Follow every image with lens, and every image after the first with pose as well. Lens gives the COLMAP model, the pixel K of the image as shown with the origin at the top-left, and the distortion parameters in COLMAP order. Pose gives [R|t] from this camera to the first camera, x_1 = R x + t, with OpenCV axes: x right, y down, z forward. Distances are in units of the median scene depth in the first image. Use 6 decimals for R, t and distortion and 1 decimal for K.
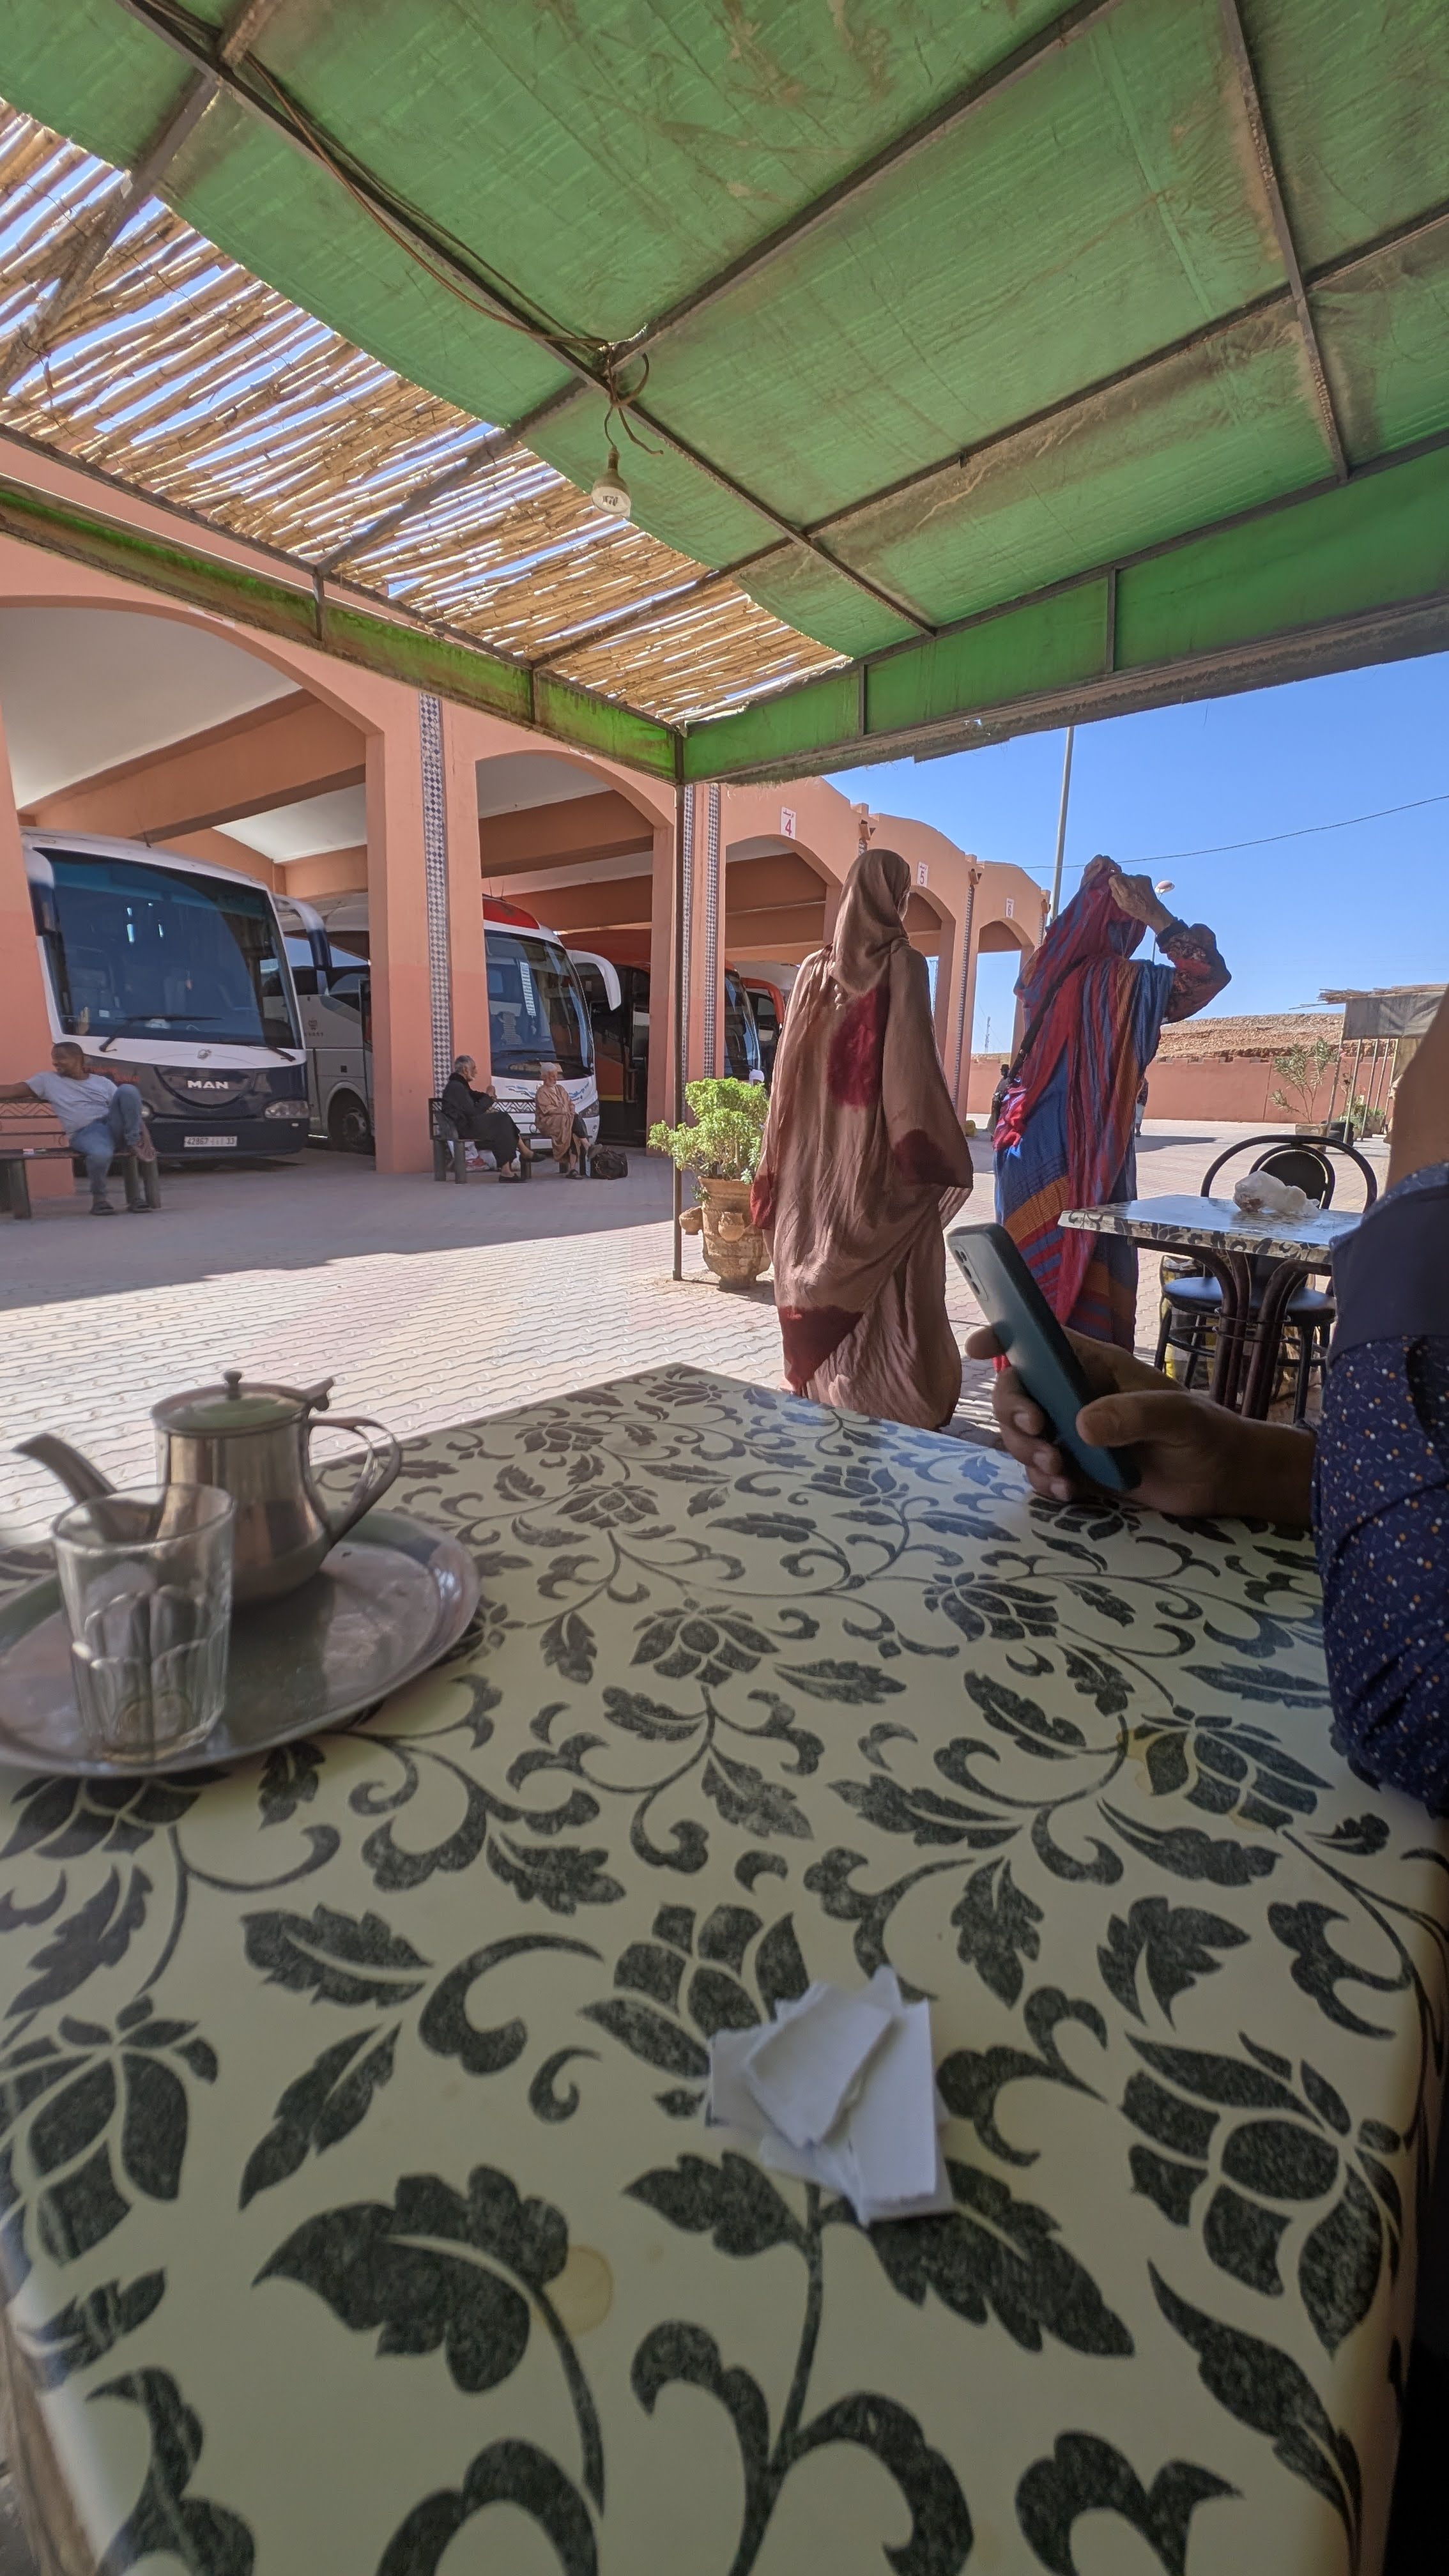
lens RADIAL K [[954.5, 0, 734.3], [0, 954.5, 1277.4], [0, 0, 1]] dist [0.008244, -0.000737]
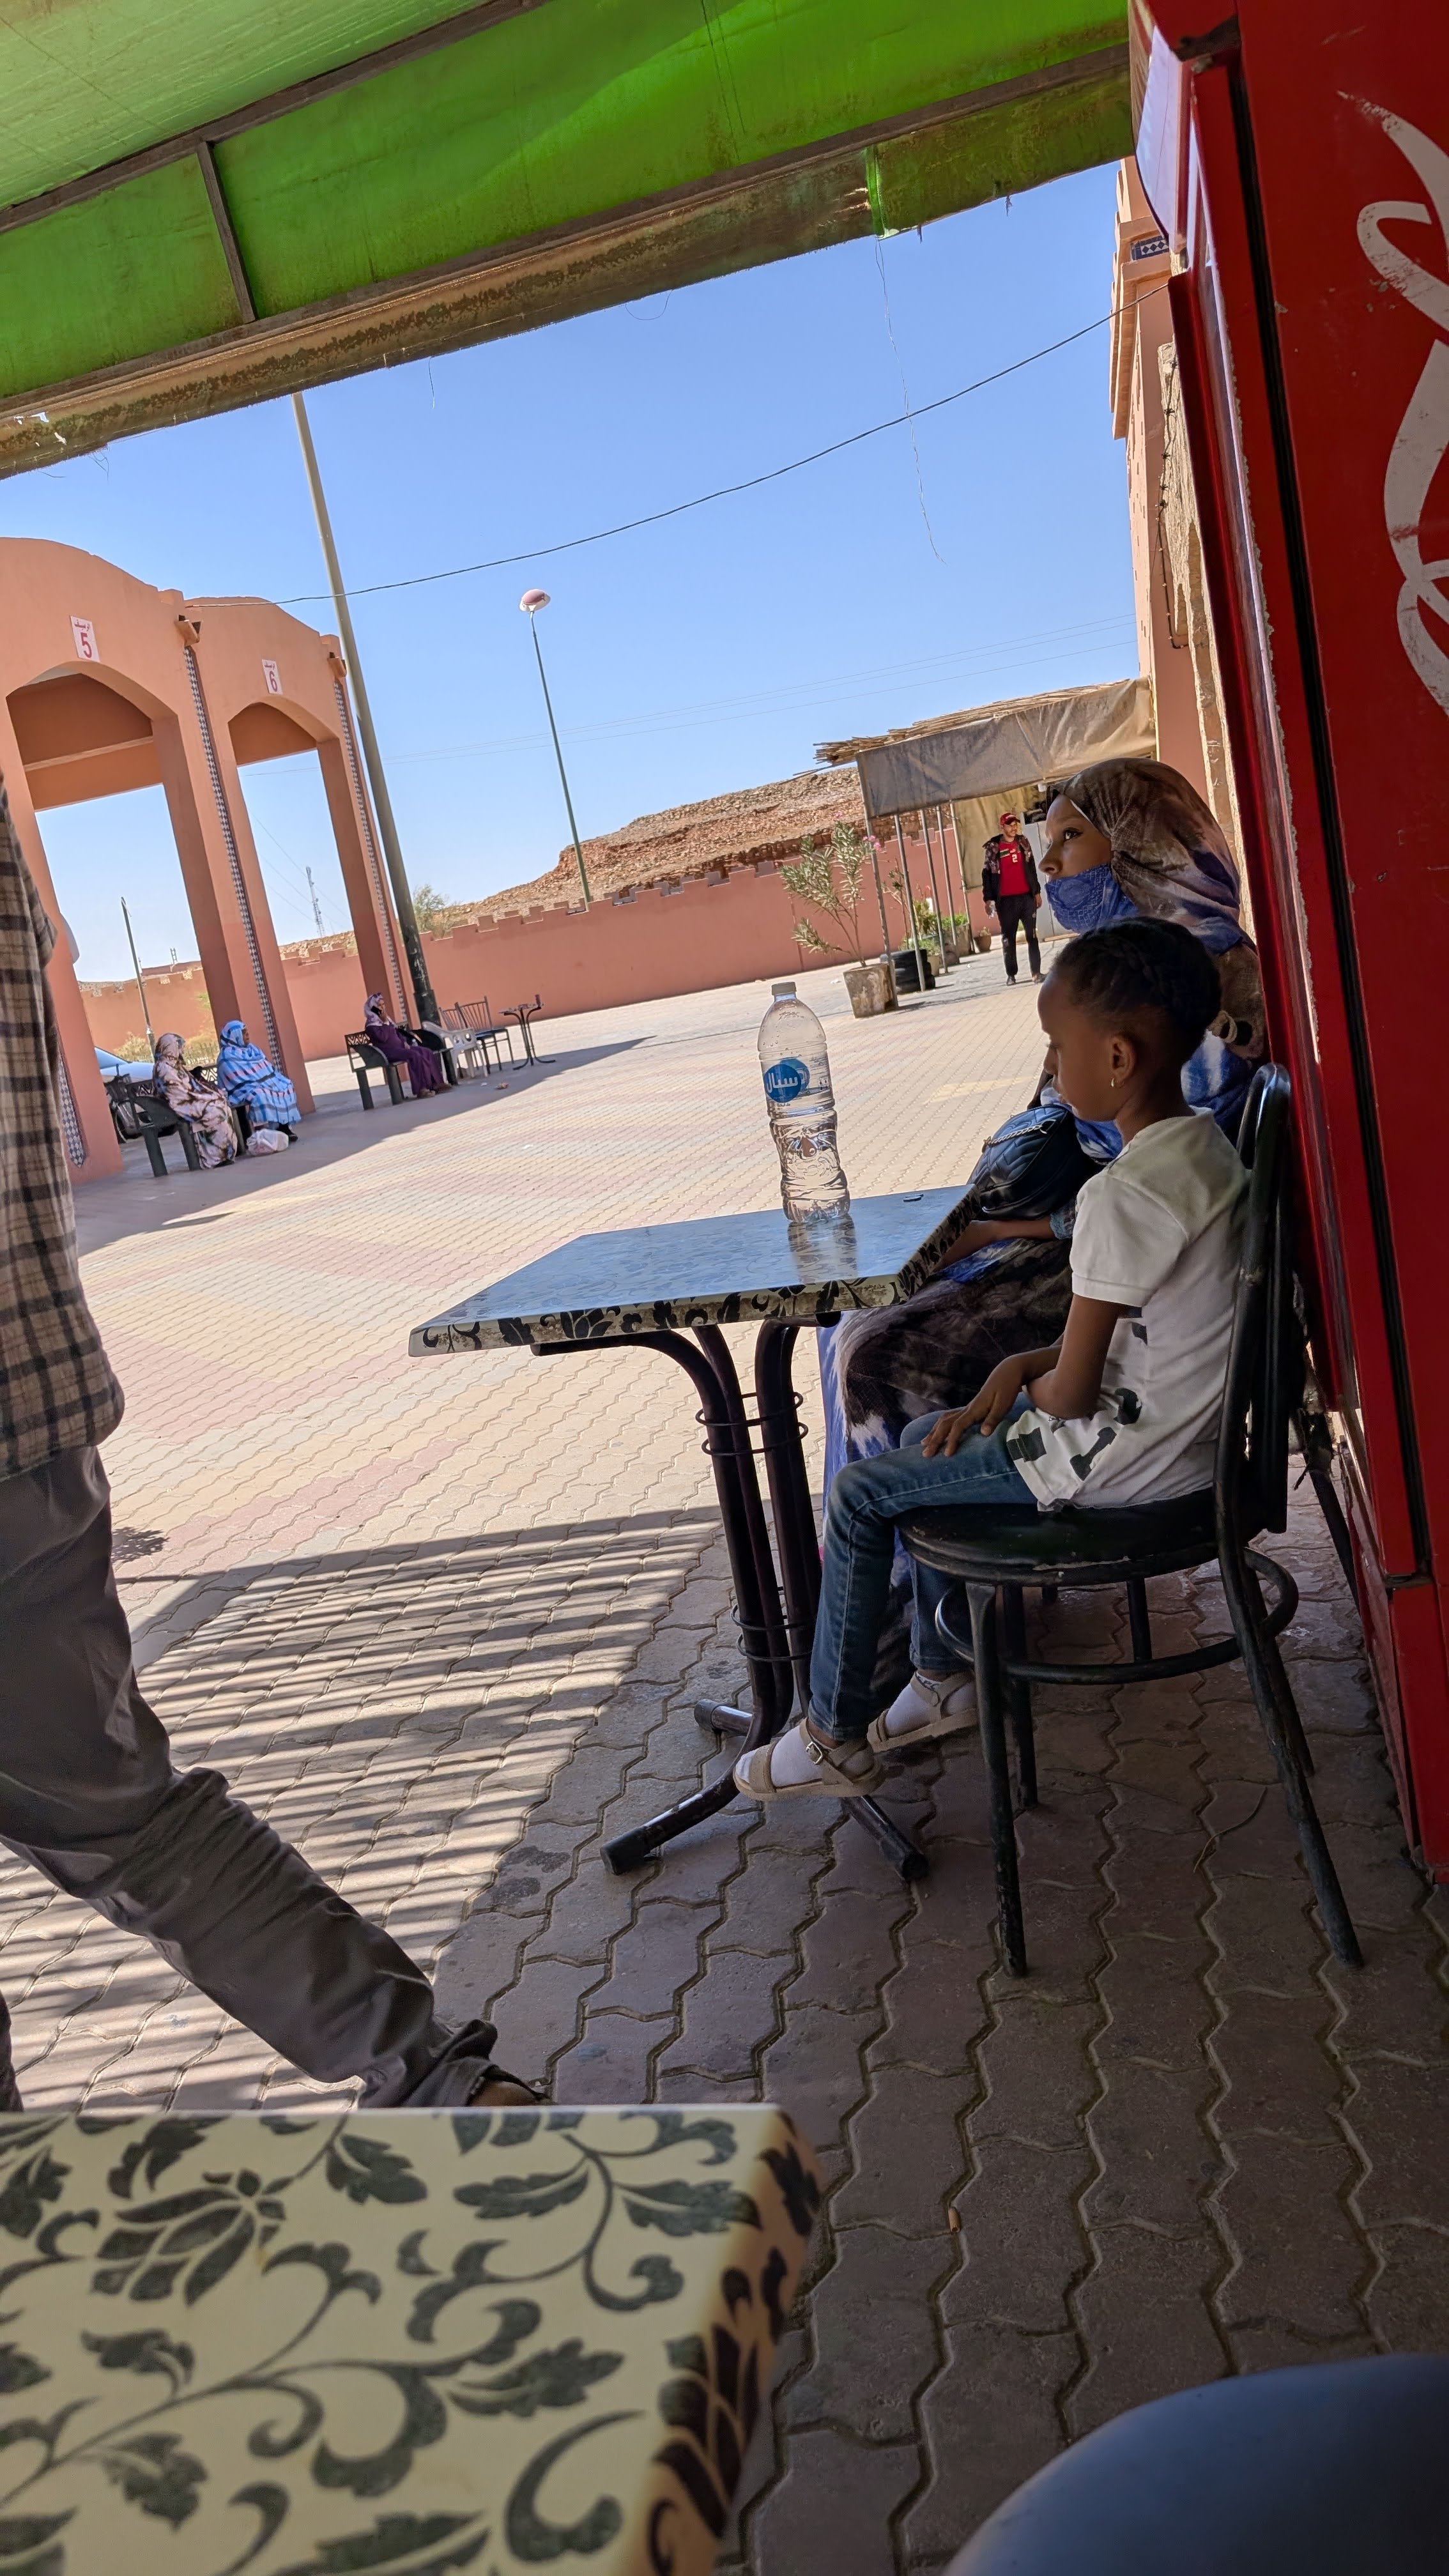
lens RADIAL K [[1851.2, 0, 707.3], [0, 1851.2, 1287.4], [0, 0, 1]] dist [0.033354, -0.038352]
pose [[0.888845, -0.262298, 0.375704, 0.105658], [0.274771, 0.961279, 0.021061, -0.067800], [-0.366681, 0.084513, 0.926500, -0.048684]]
